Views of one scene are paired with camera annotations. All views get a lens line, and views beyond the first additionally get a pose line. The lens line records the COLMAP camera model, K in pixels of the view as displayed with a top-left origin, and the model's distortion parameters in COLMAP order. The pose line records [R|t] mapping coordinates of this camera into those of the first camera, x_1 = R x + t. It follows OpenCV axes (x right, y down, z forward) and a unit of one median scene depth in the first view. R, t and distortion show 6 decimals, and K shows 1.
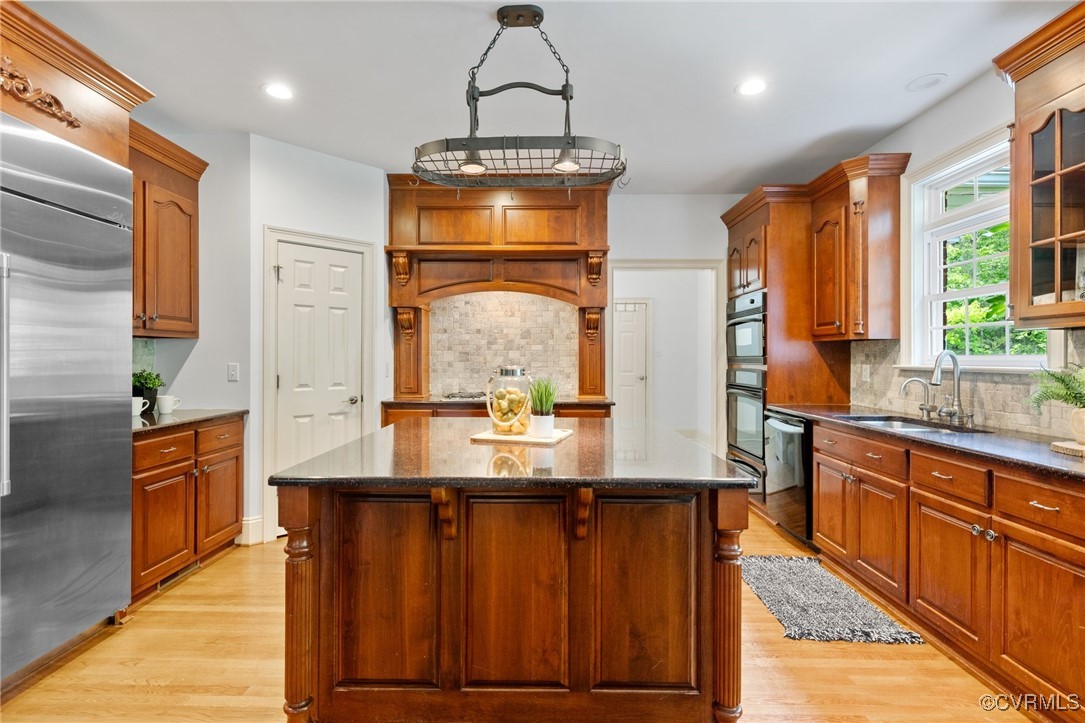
lens RADIAL K [[513.9, 0, 539.7], [0, 513.9, 359.0], [0, 0, 1]] dist [-0.001989, -0.000408]
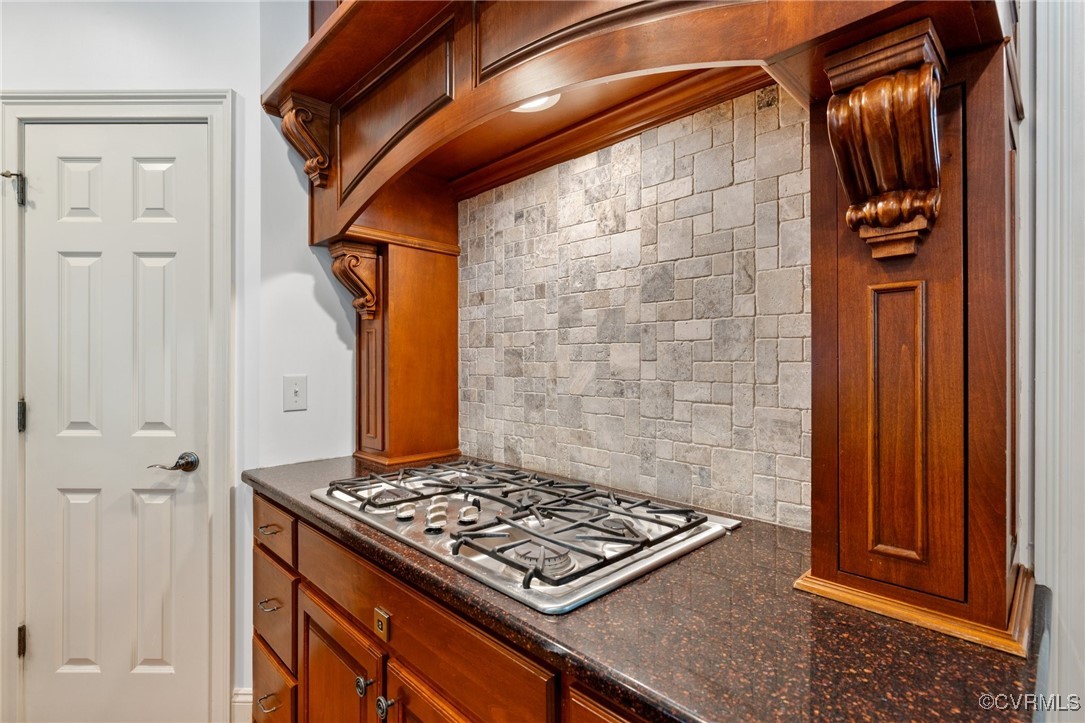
lens RADIAL K [[513.9, 0, 539.7], [0, 513.9, 359.0], [0, 0, 1]] dist [-0.001989, -0.000408]
pose [[0.710828, -0.003268, -0.703358, 0.156773], [-0.002709, 0.999969, -0.007384, -0.005601], [0.703360, 0.007154, 0.710798, 0.921099]]
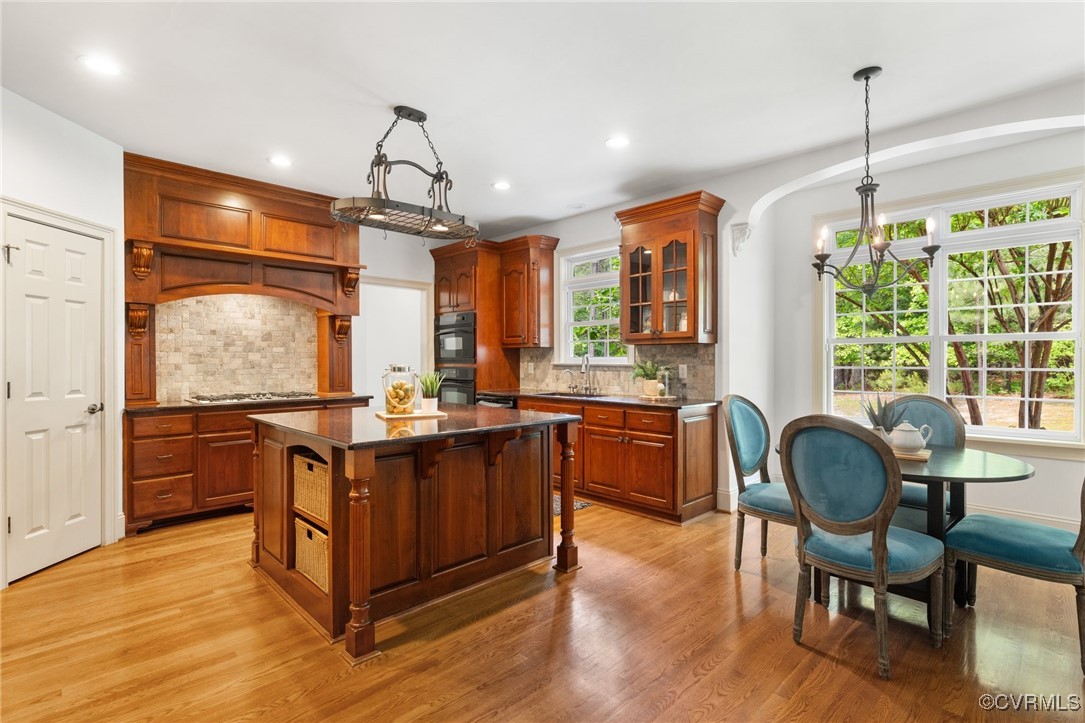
lens RADIAL K [[510.4, 0, 538.2], [0, 510.4, 364.1], [0, 0, 1]] dist [-0.002422, -0.000499]
pose [[0.708689, -0.010171, 0.705448, -0.444905], [0.005938, 0.999947, 0.008452, 0.001528], [-0.705496, -0.001801, 0.708711, -0.131637]]
